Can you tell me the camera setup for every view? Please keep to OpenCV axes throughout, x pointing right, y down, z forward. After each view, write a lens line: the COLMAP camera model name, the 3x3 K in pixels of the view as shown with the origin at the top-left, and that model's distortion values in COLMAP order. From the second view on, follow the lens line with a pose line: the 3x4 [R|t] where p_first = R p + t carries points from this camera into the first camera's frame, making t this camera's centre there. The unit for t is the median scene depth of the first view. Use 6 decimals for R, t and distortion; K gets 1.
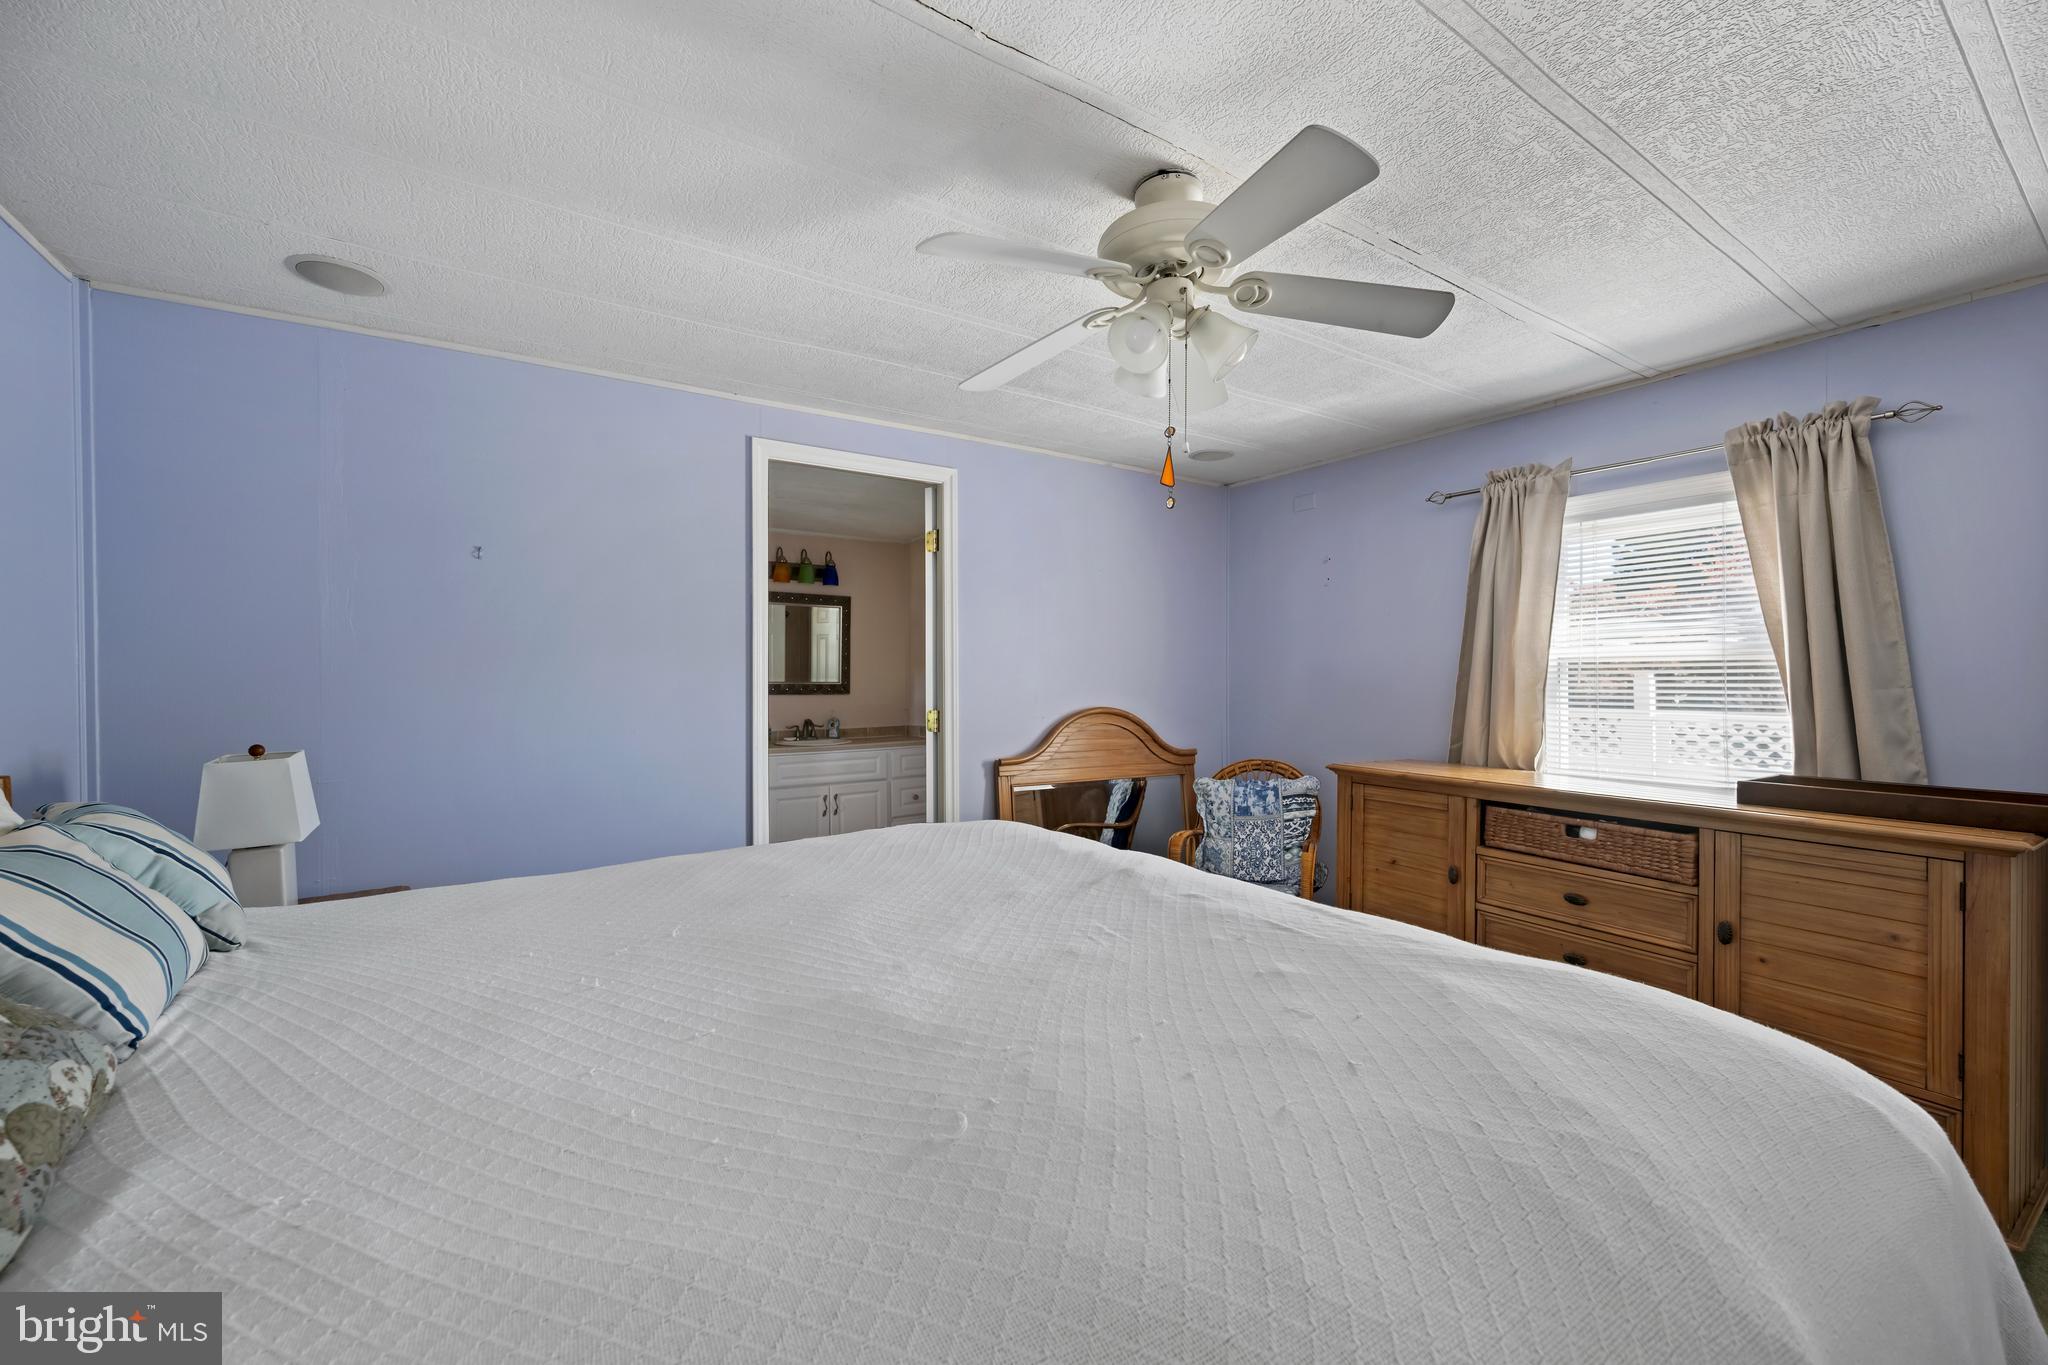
lens RADIAL K [[804.6, 0, 1022.0], [0, 804.6, 684.4], [0, 0, 1]] dist [-0.006642, 0.000596]
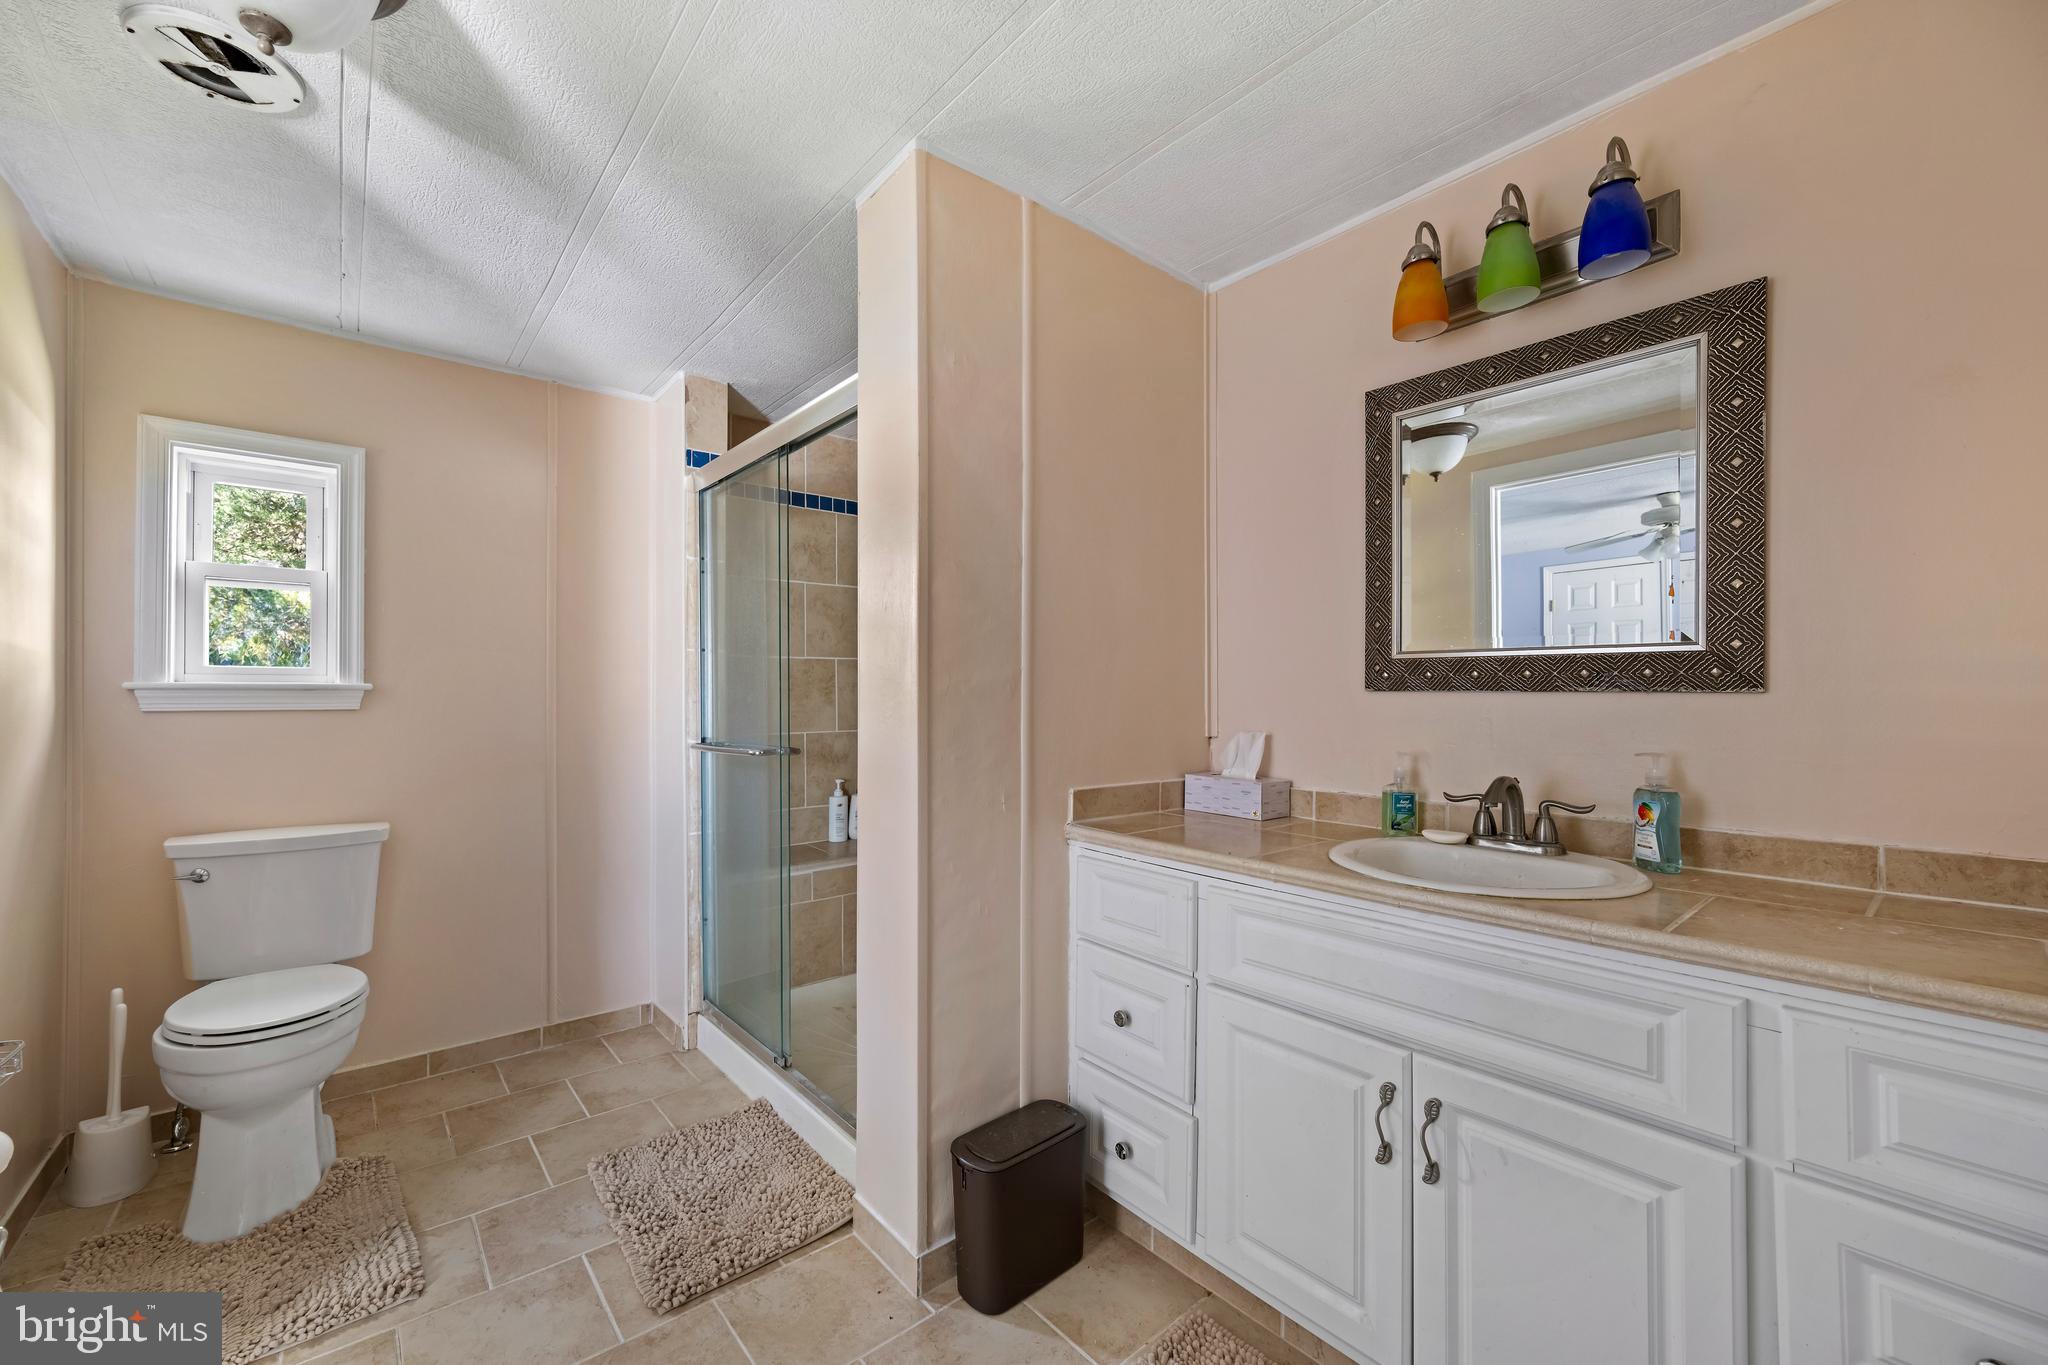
lens RADIAL K [[804.6, 0, 1021.3], [0, 804.6, 684.9], [0, 0, 1]] dist [-0.006642, 0.000596]
pose [[0.110321, -0.001518, -0.993895, -0.004287], [-0.004967, 0.999986, -0.002079, 0.011957], [0.993884, 0.005166, 0.110312, 0.774366]]
